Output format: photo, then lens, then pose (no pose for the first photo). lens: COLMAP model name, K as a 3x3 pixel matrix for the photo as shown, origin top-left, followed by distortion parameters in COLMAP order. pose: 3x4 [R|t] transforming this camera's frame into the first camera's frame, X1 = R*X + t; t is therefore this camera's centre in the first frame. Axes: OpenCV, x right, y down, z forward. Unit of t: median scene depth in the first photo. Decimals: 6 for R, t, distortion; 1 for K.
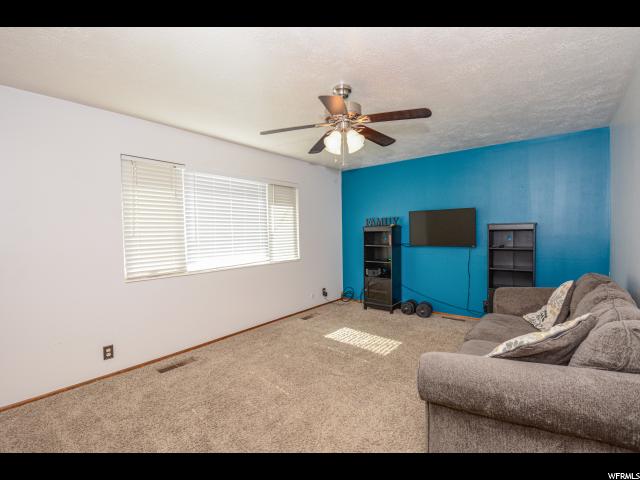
lens RADIAL K [[294.3, 0, 320.0], [0, 294.3, 240.0], [0, 0, 1]] dist [-0.001625, -0.000125]
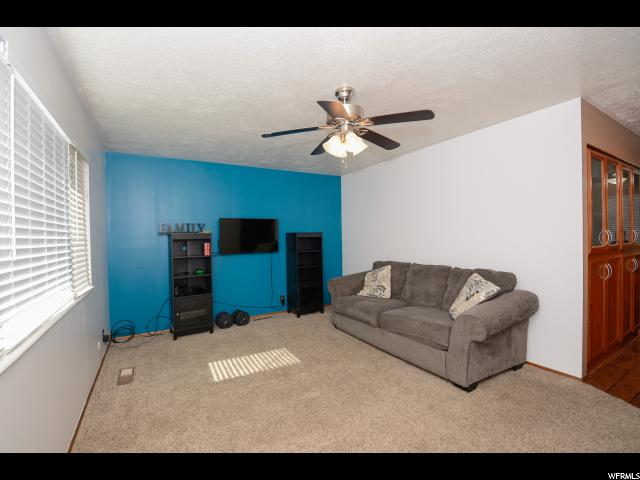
lens RADIAL K [[284.1, 0, 320.0], [0, 284.1, 240.0], [0, 0, 1]] dist [-0.000409, -0.000070]
pose [[0.371717, -0.008154, 0.928310, -0.434777], [0.044178, 0.998984, -0.008915, -0.005181], [-0.927294, 0.044325, 0.371699, 0.385445]]
